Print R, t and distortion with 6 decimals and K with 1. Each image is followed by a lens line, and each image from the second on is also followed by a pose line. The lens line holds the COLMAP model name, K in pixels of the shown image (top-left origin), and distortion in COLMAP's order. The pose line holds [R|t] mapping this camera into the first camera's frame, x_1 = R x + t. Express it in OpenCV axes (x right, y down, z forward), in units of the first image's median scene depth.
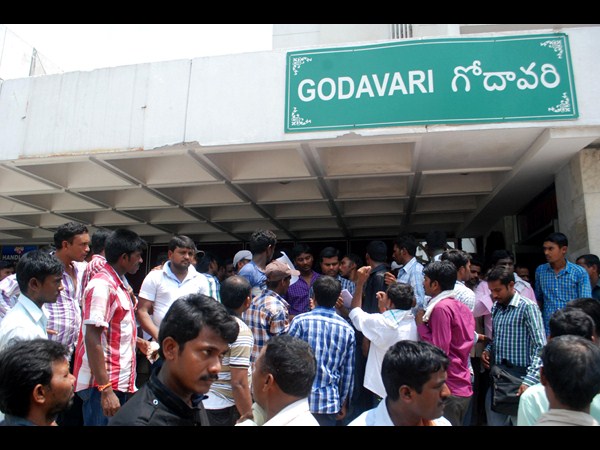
lens RADIAL K [[472.1, 0, 302.0], [0, 472.1, 224.3], [0, 0, 1]] dist [-0.073061, -0.002504]
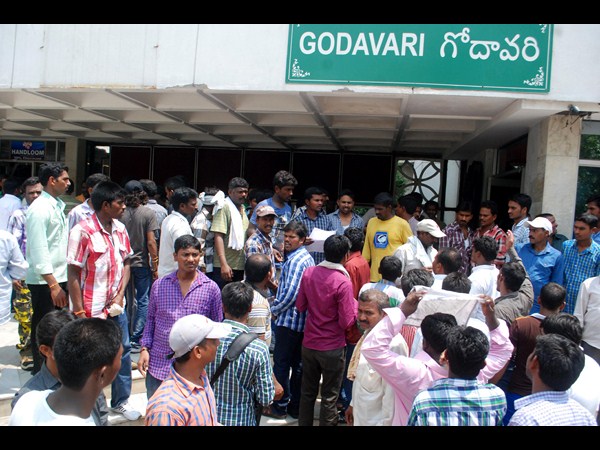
lens RADIAL K [[472.1, 0, 298.9], [0, 472.1, 224.7], [0, 0, 1]] dist [-0.073061, -0.002504]
pose [[0.998481, 0.054247, 0.009606, 0.002463], [-0.054969, 0.969368, 0.239381, -0.139290], [0.003674, -0.239546, 0.970878, -0.148989]]
